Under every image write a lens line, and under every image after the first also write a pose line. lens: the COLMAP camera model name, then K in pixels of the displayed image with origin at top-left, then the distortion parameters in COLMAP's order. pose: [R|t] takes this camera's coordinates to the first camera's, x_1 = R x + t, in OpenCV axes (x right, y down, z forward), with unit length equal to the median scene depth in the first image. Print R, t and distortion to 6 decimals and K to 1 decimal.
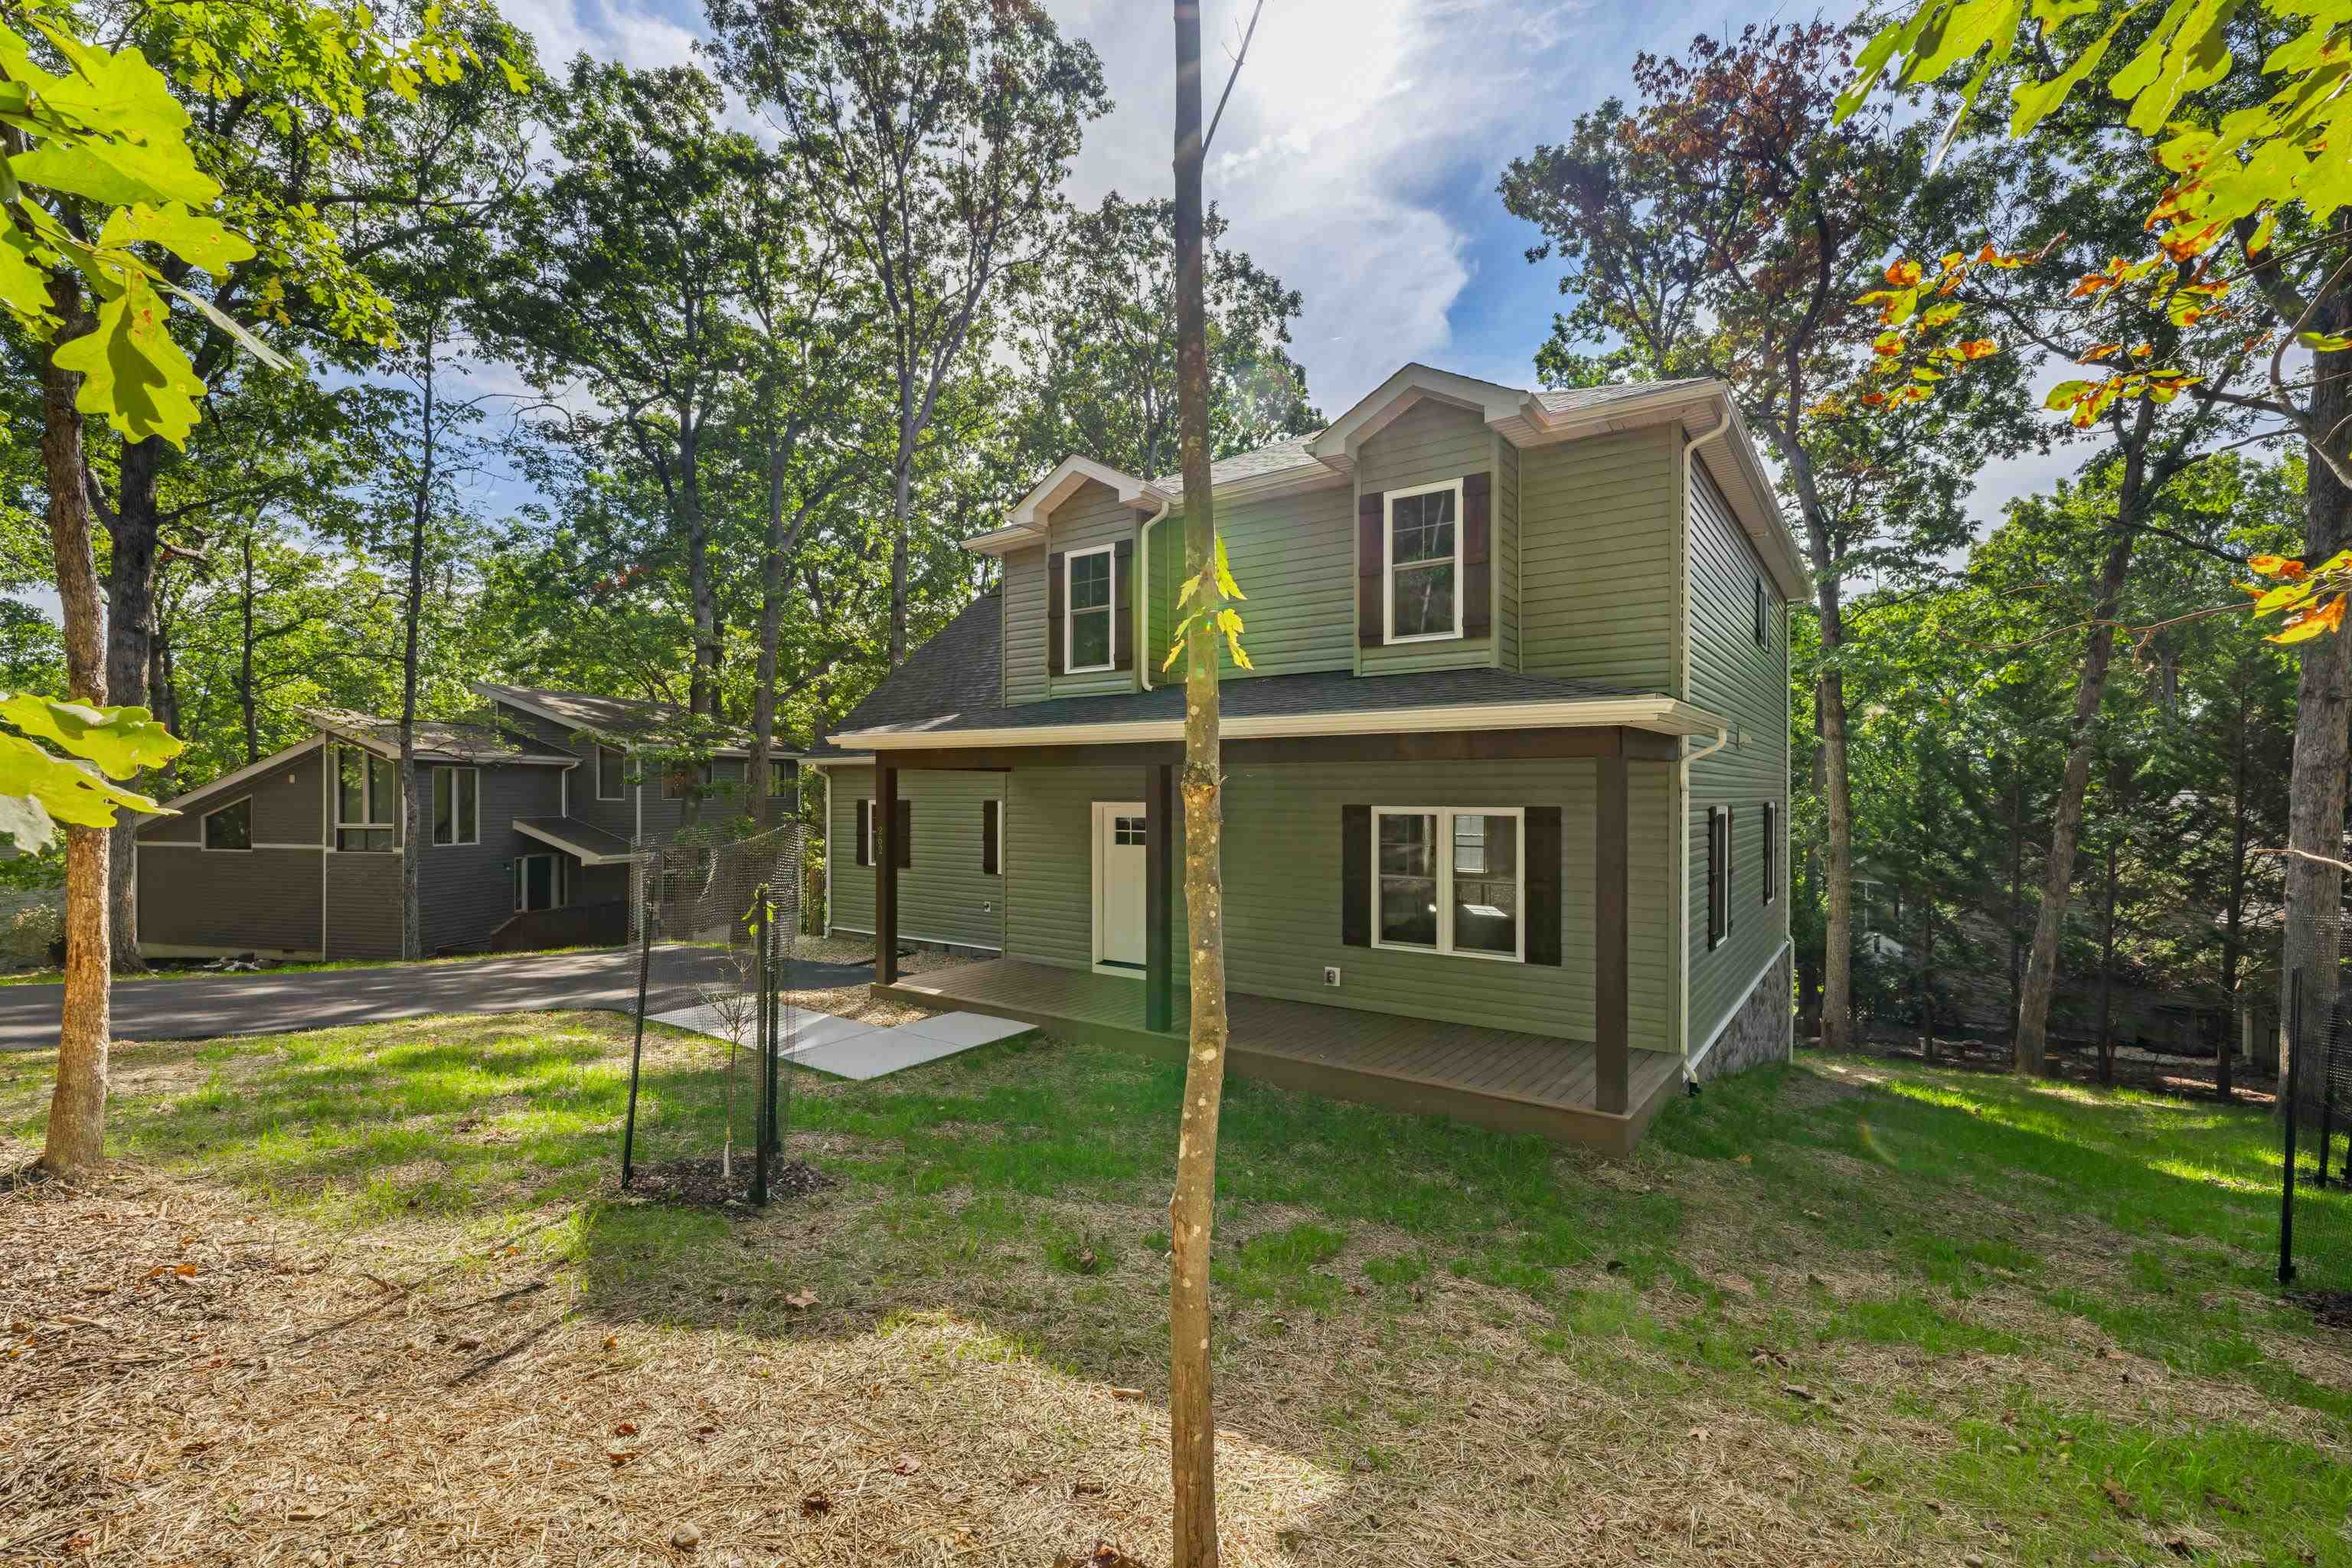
lens RADIAL K [[996.6, 0, 1176.0], [0, 996.6, 784.0], [0, 0, 1]] dist [0.002028, 0.000032]
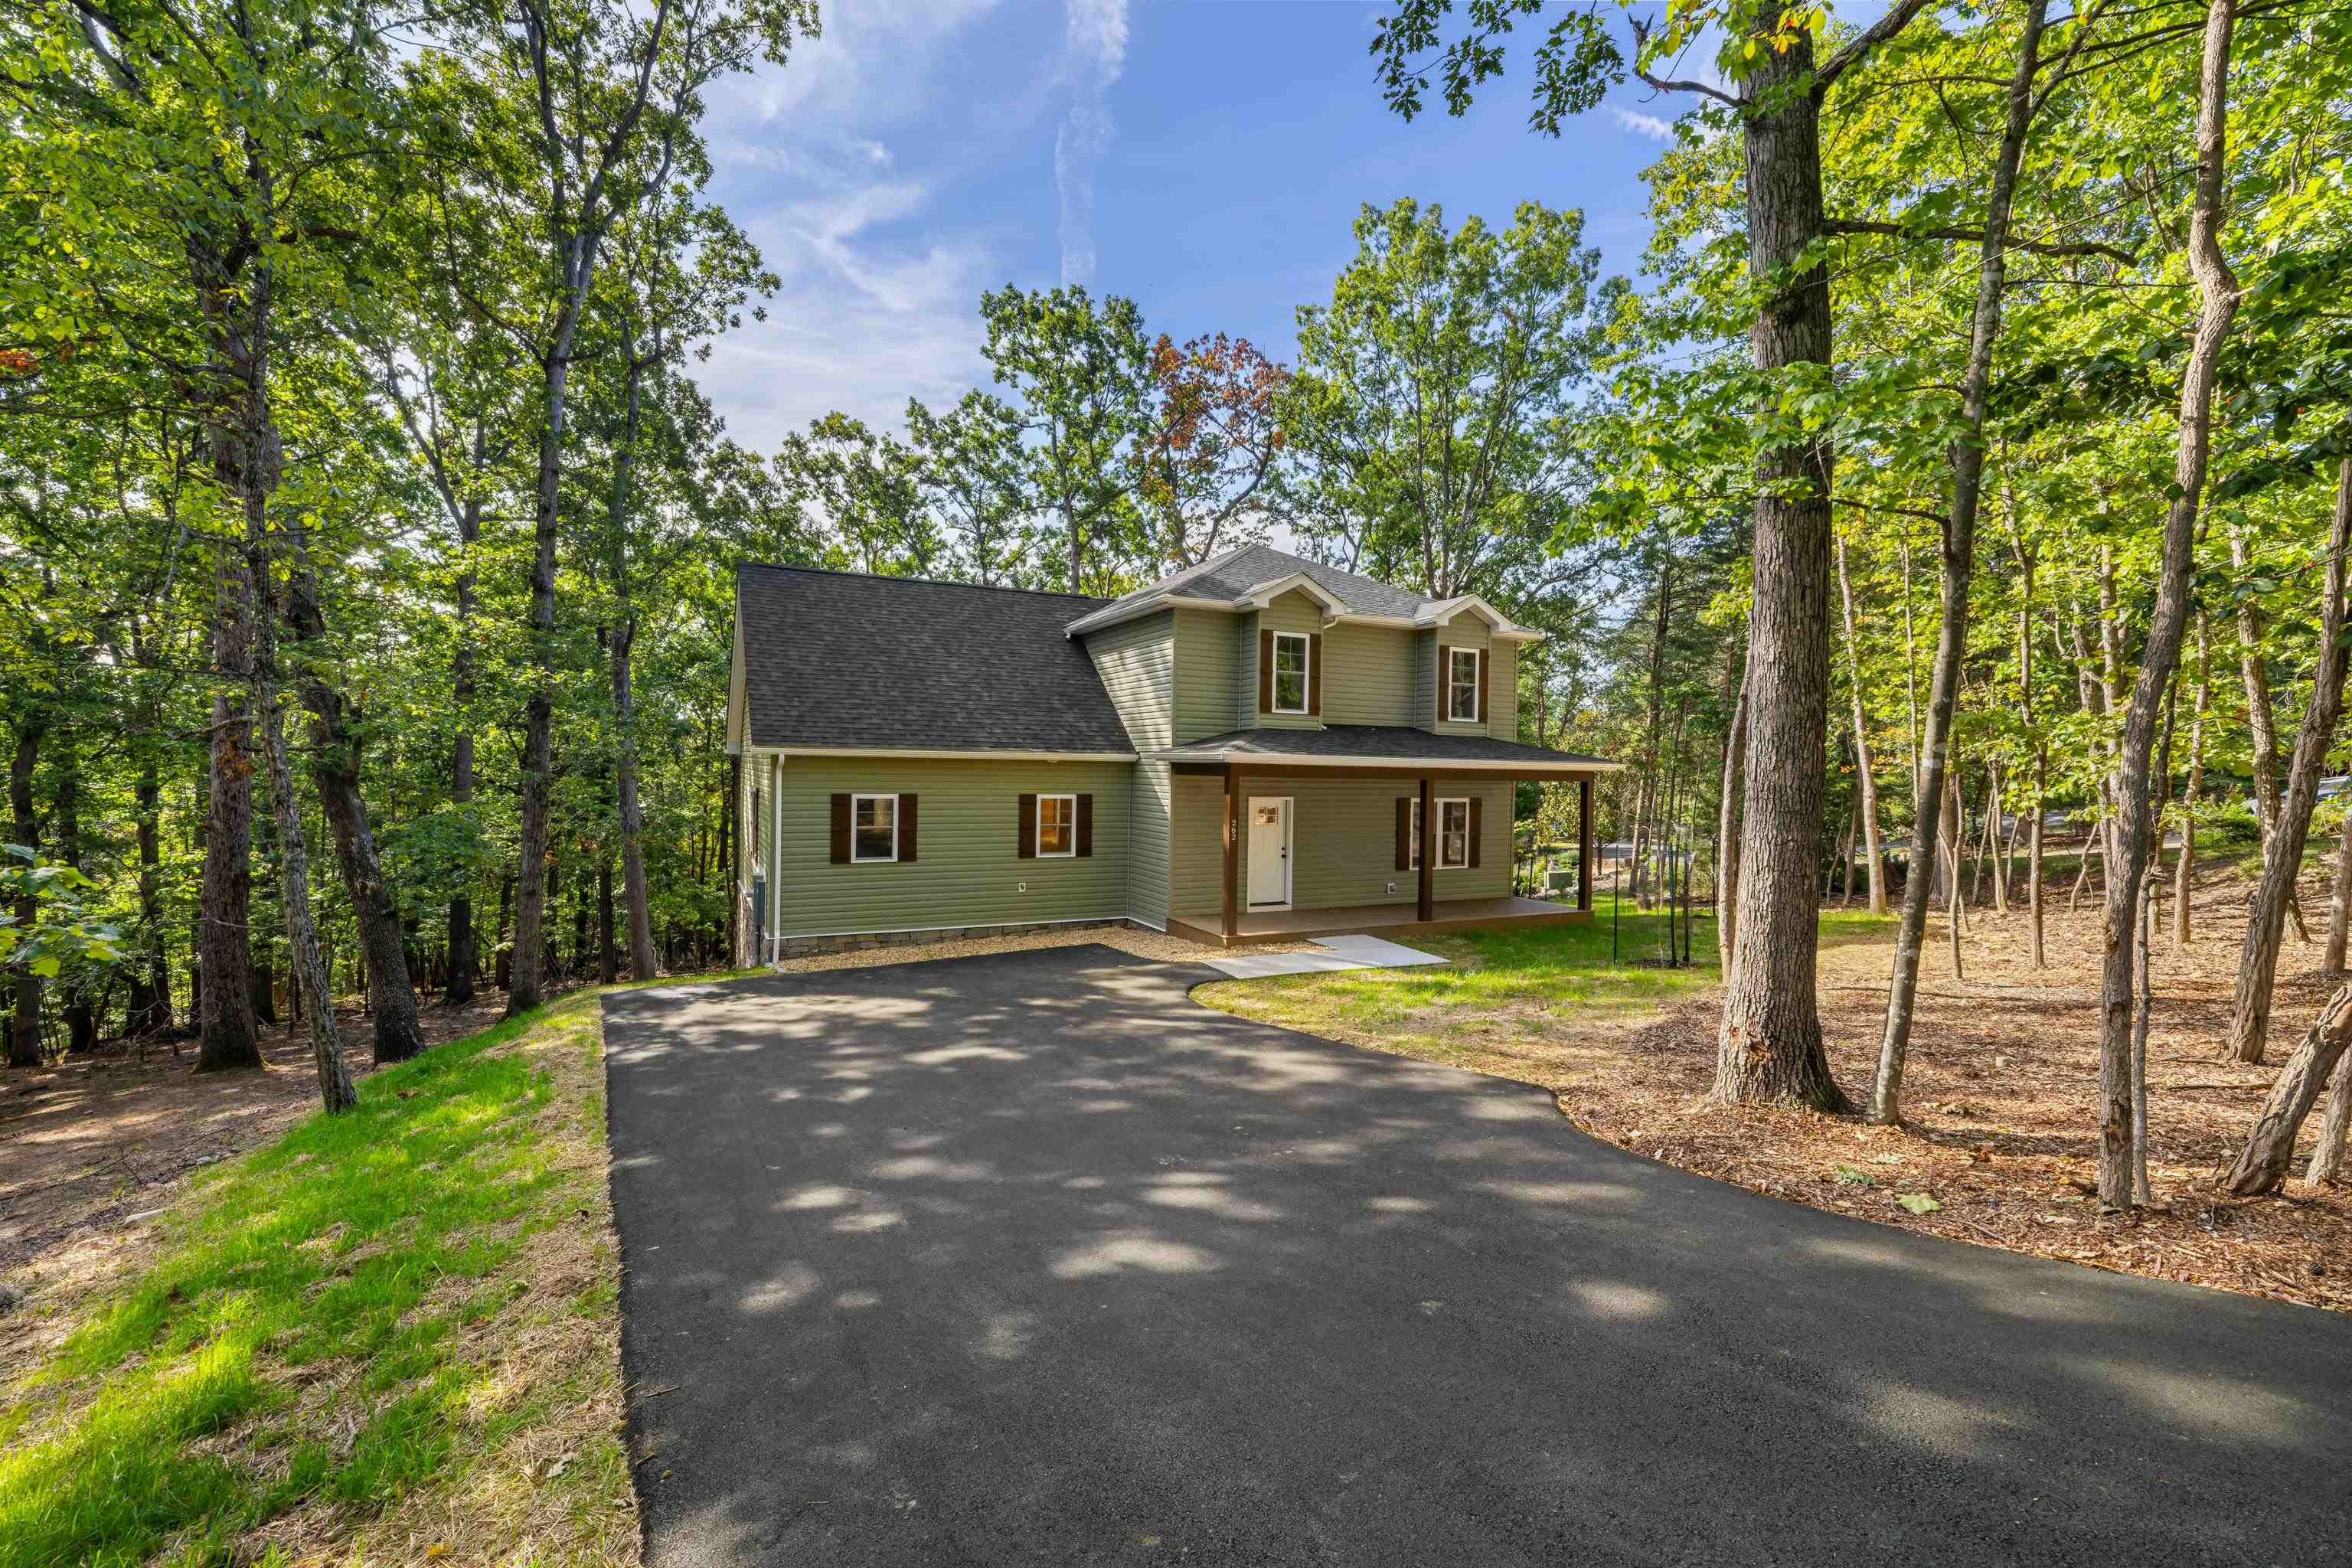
lens RADIAL K [[994.3, 0, 1171.9], [0, 994.3, 766.7], [0, 0, 1]] dist [0.001128, -0.000211]
pose [[0.460543, 0.005693, 0.887619, -1.555110], [-0.023514, 0.999707, 0.005788, -0.035088], [-0.887326, -0.023537, 0.460542, 0.460473]]
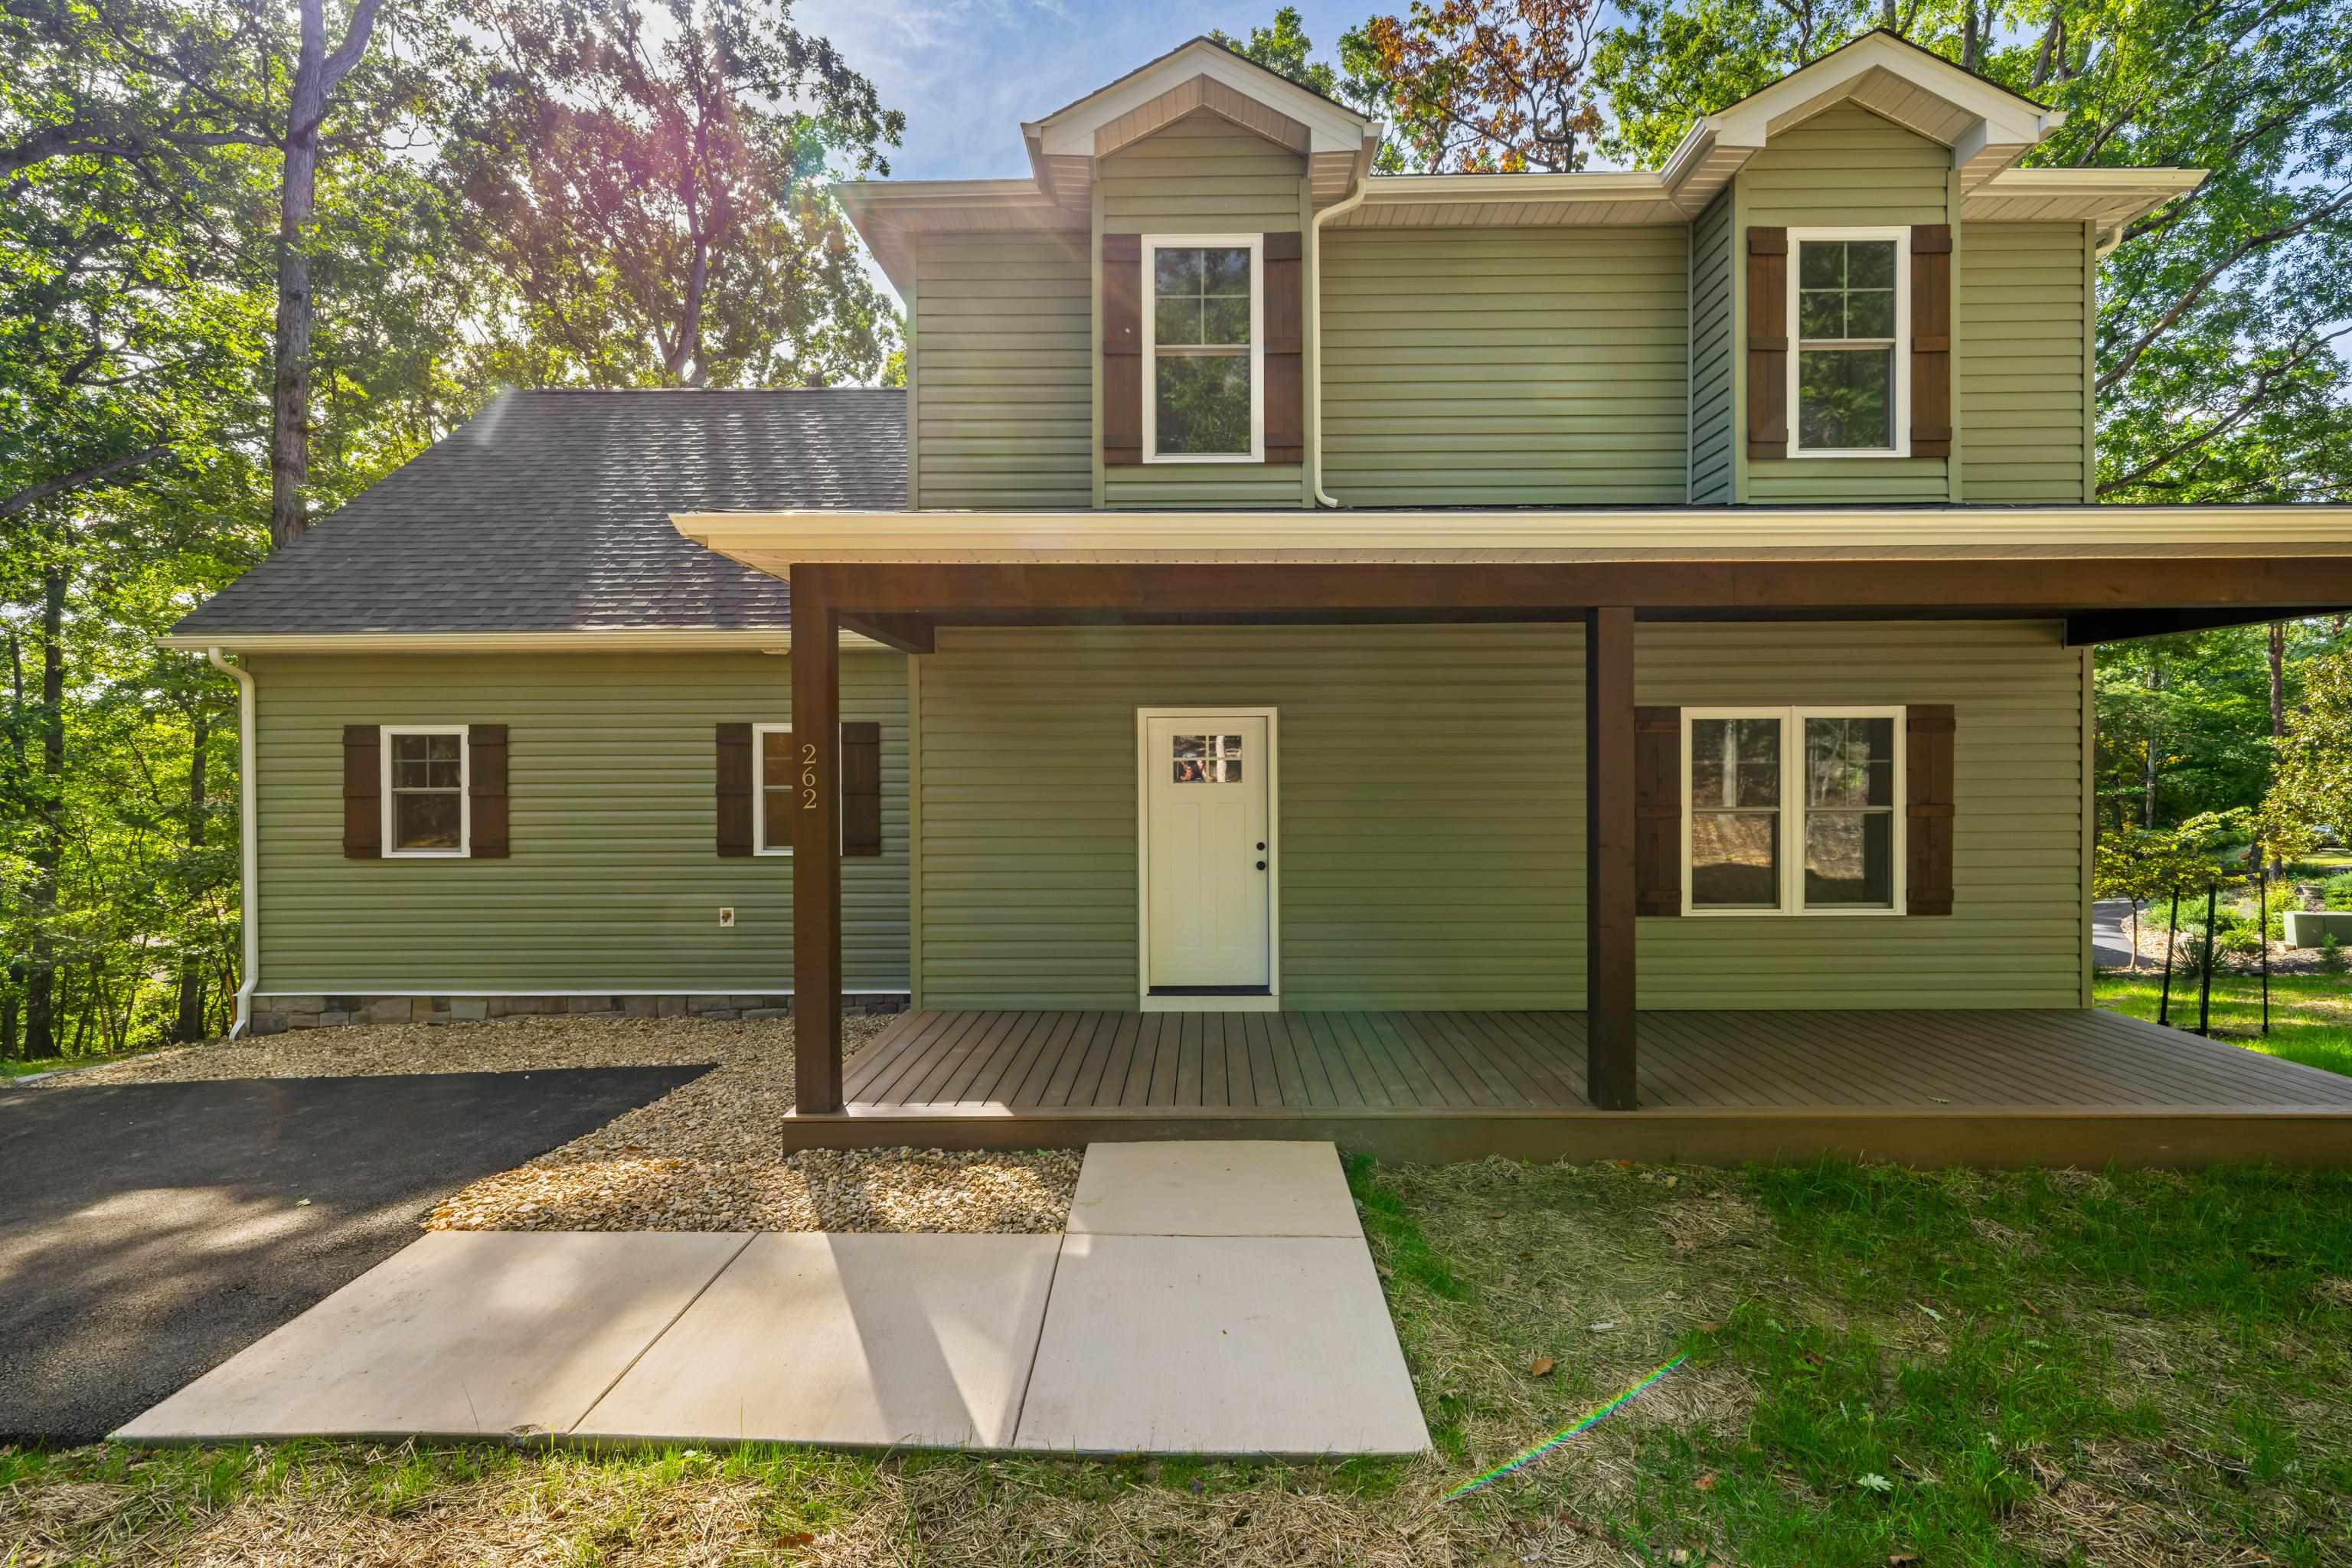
lens RADIAL K [[1009.1, 0, 1180.6], [0, 1009.1, 765.9], [0, 0, 1]] dist [0.000062, 0.000412]
pose [[0.817985, -0.005586, 0.575213, -0.422375], [0.001093, 0.999966, 0.008158, 0.049593], [-0.575239, -0.006044, 0.817963, 0.563376]]
